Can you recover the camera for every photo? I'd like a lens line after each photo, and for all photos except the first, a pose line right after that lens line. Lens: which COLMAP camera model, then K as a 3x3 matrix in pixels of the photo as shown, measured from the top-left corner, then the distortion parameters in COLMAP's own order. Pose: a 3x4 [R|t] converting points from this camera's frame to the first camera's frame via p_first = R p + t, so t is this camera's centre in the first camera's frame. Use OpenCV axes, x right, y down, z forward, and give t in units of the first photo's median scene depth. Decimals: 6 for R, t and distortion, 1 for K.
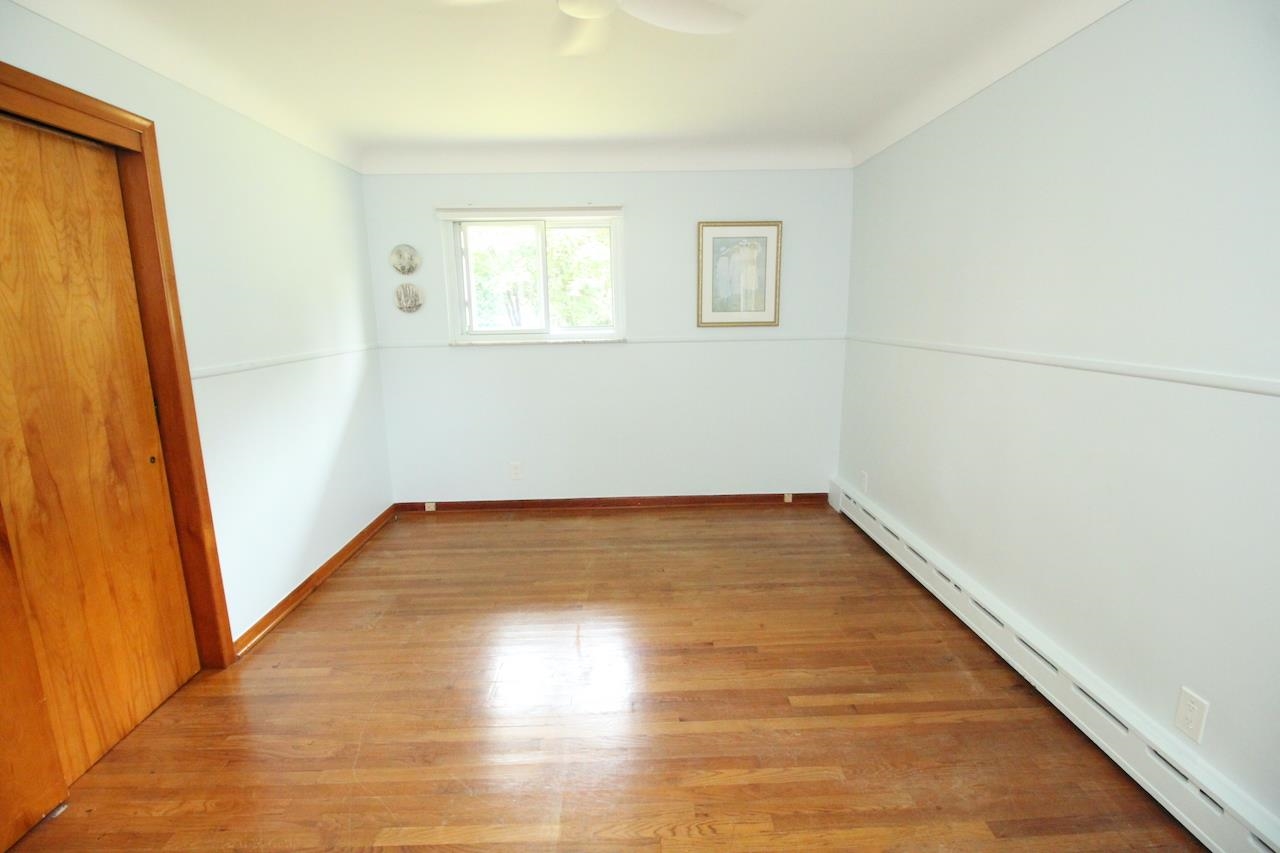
lens RADIAL K [[592.7, 0, 641.4], [0, 592.7, 425.4], [0, 0, 1]] dist [0.005540, -0.016772]
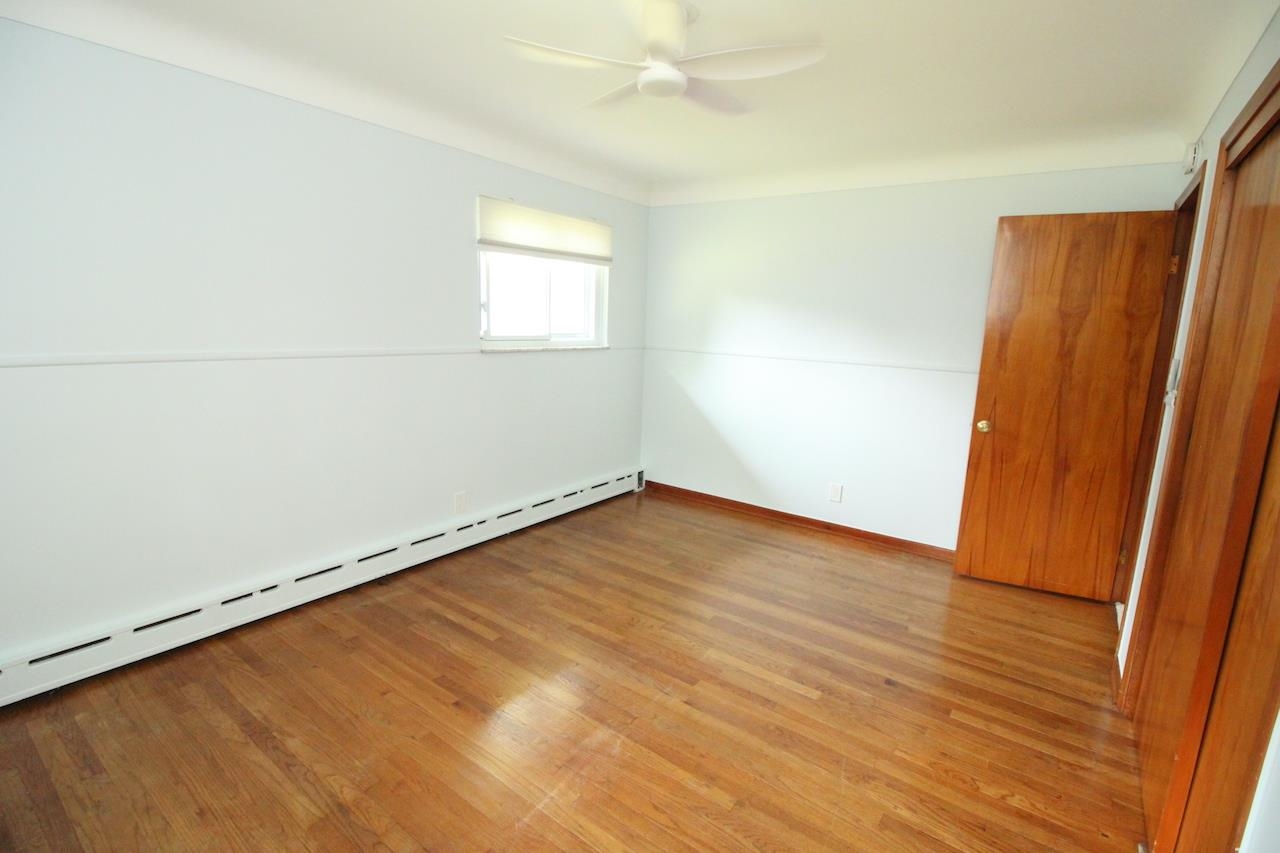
lens RADIAL K [[592.7, 0, 641.4], [0, 592.7, 425.4], [0, 0, 1]] dist [0.005540, -0.016772]
pose [[-0.794125, -0.120256, 0.595738, -0.459606], [0.090313, 0.945995, 0.311348, -0.211409], [-0.601007, 0.301052, -0.740377, 1.108258]]
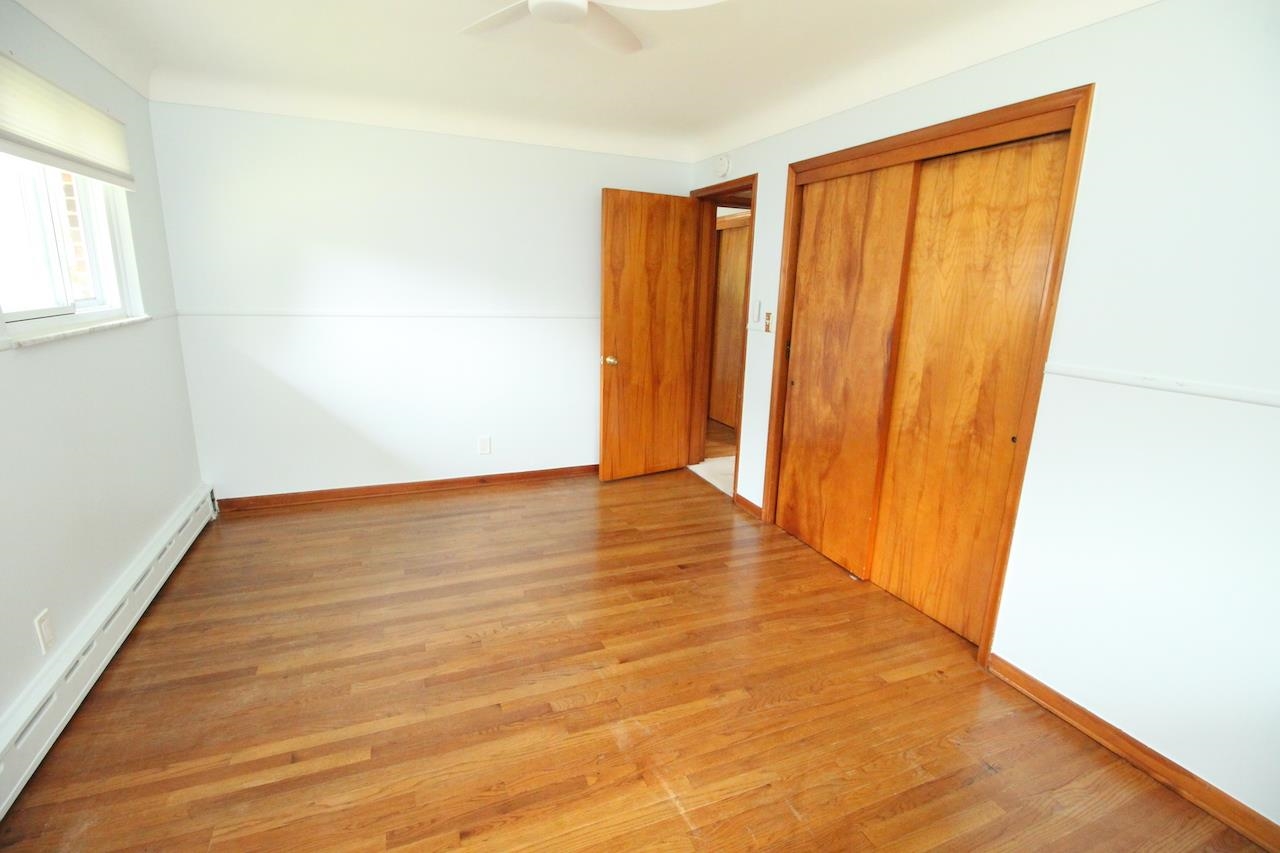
lens RADIAL K [[592.7, 0, 641.4], [0, 592.7, 425.4], [0, 0, 1]] dist [0.005540, -0.016772]
pose [[-0.931595, 0.074281, -0.355828, 0.108511], [-0.082463, 0.910188, 0.405903, -0.235845], [0.354021, 0.407480, -0.841801, 1.155376]]
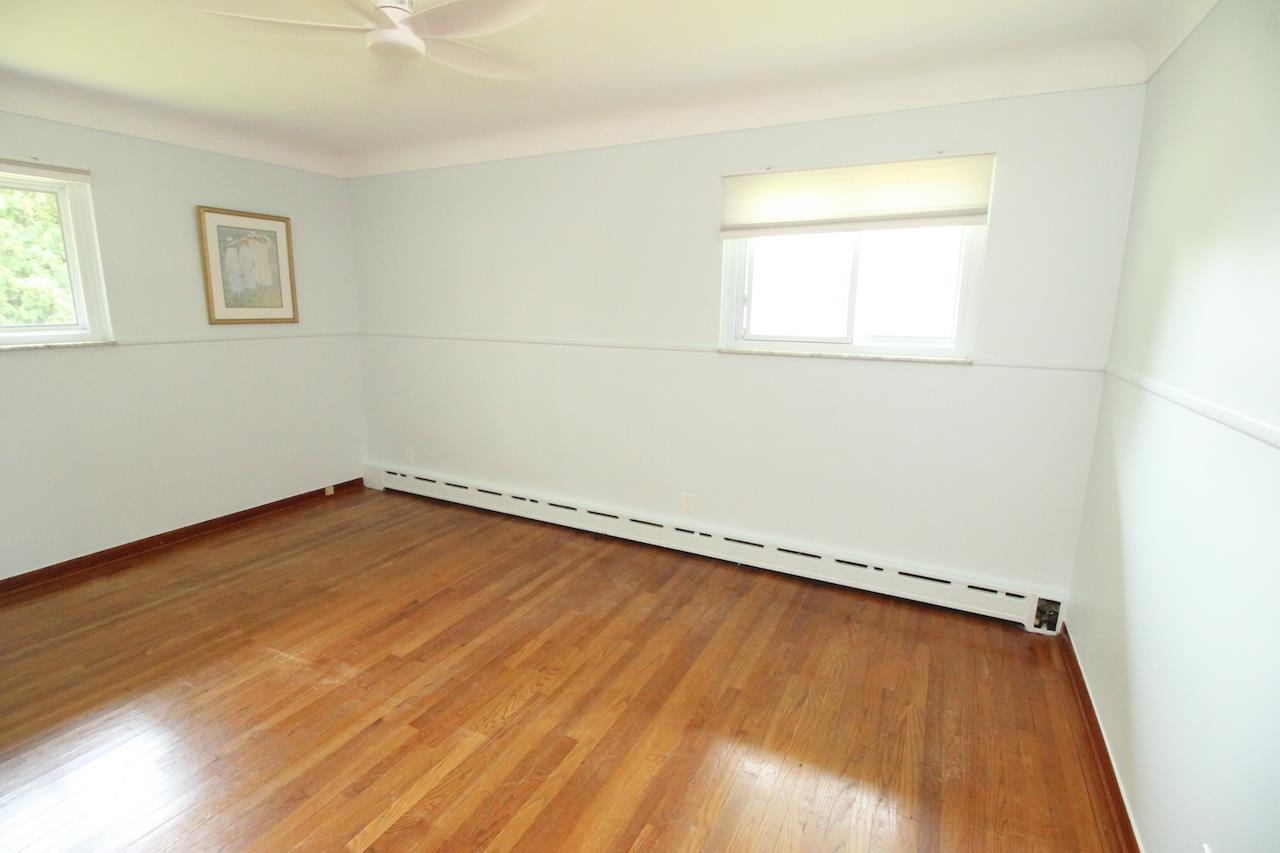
lens RADIAL K [[592.7, 0, 641.4], [0, 592.7, 425.4], [0, 0, 1]] dist [0.005540, -0.016772]
pose [[0.481284, -0.153473, 0.863025, -0.496747], [0.146176, 0.984819, 0.093613, -0.007954], [-0.864291, 0.081099, 0.496412, 0.023643]]
